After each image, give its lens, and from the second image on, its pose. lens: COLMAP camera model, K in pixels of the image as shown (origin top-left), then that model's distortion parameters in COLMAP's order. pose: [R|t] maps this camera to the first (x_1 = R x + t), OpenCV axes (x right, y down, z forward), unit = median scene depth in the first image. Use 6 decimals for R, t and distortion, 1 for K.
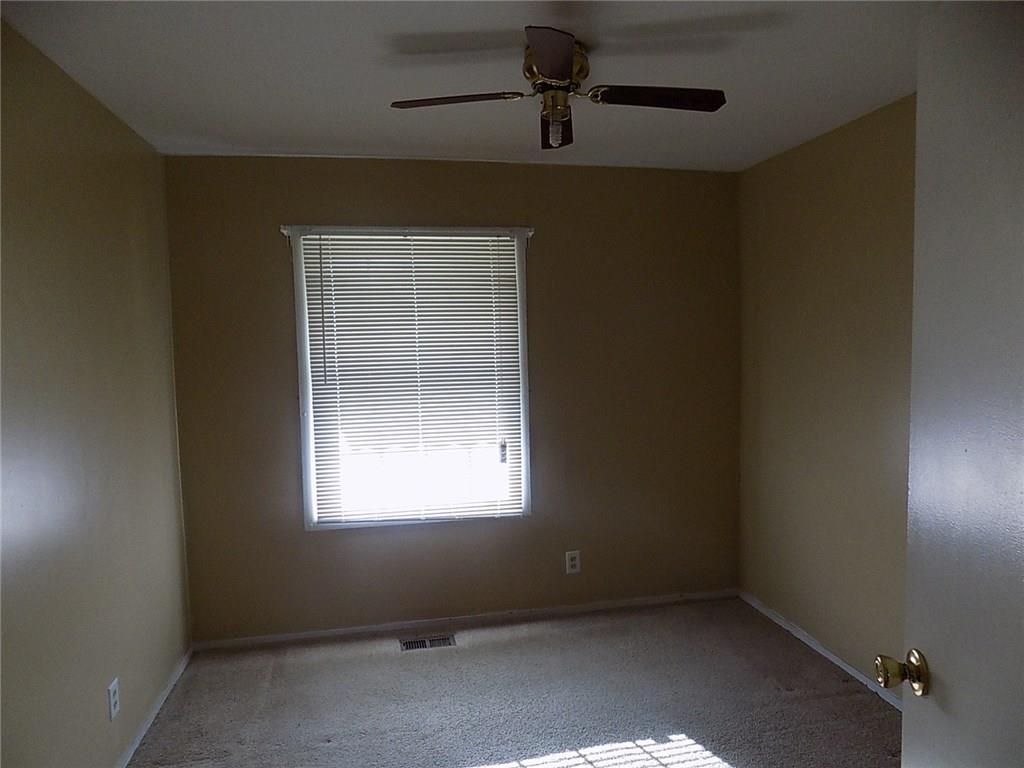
lens RADIAL K [[682.7, 0, 512.0], [0, 682.7, 384.0], [0, 0, 1]] dist [-0.073863, 0.068831]
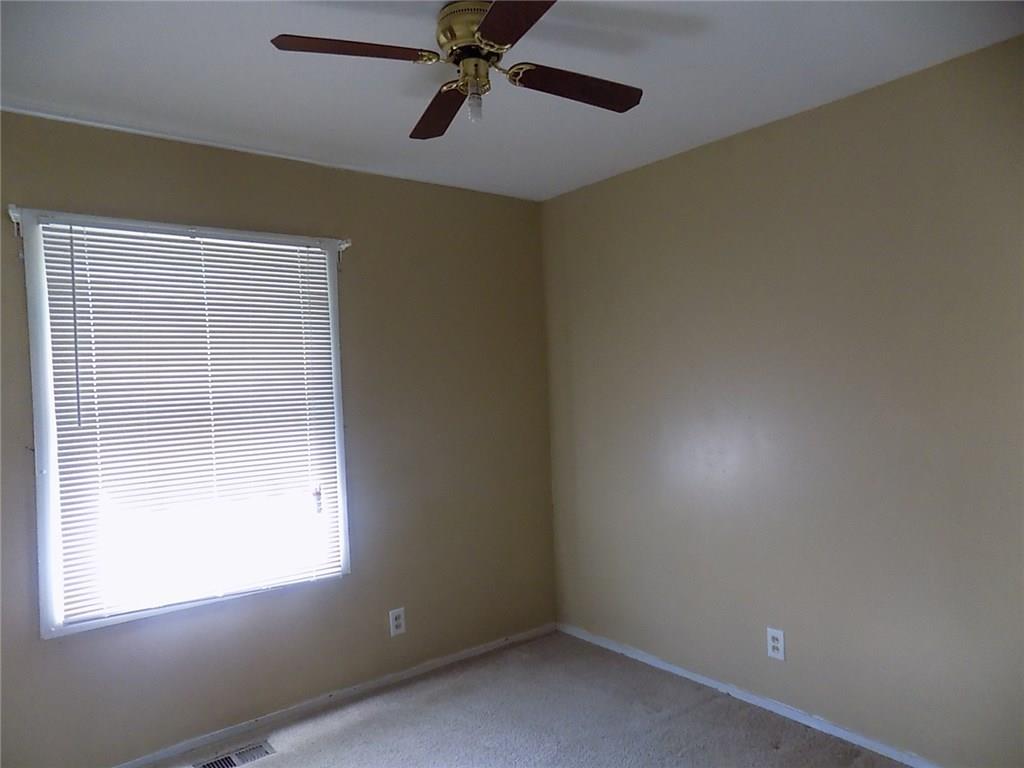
lens RADIAL K [[682.7, 0, 512.0], [0, 682.7, 384.0], [0, 0, 1]] dist [-0.073863, 0.068831]
pose [[0.892859, -0.017419, 0.449999, -0.176921], [0.054554, 0.996076, -0.069687, 0.028323], [-0.447020, 0.086770, 0.890306, 0.143280]]
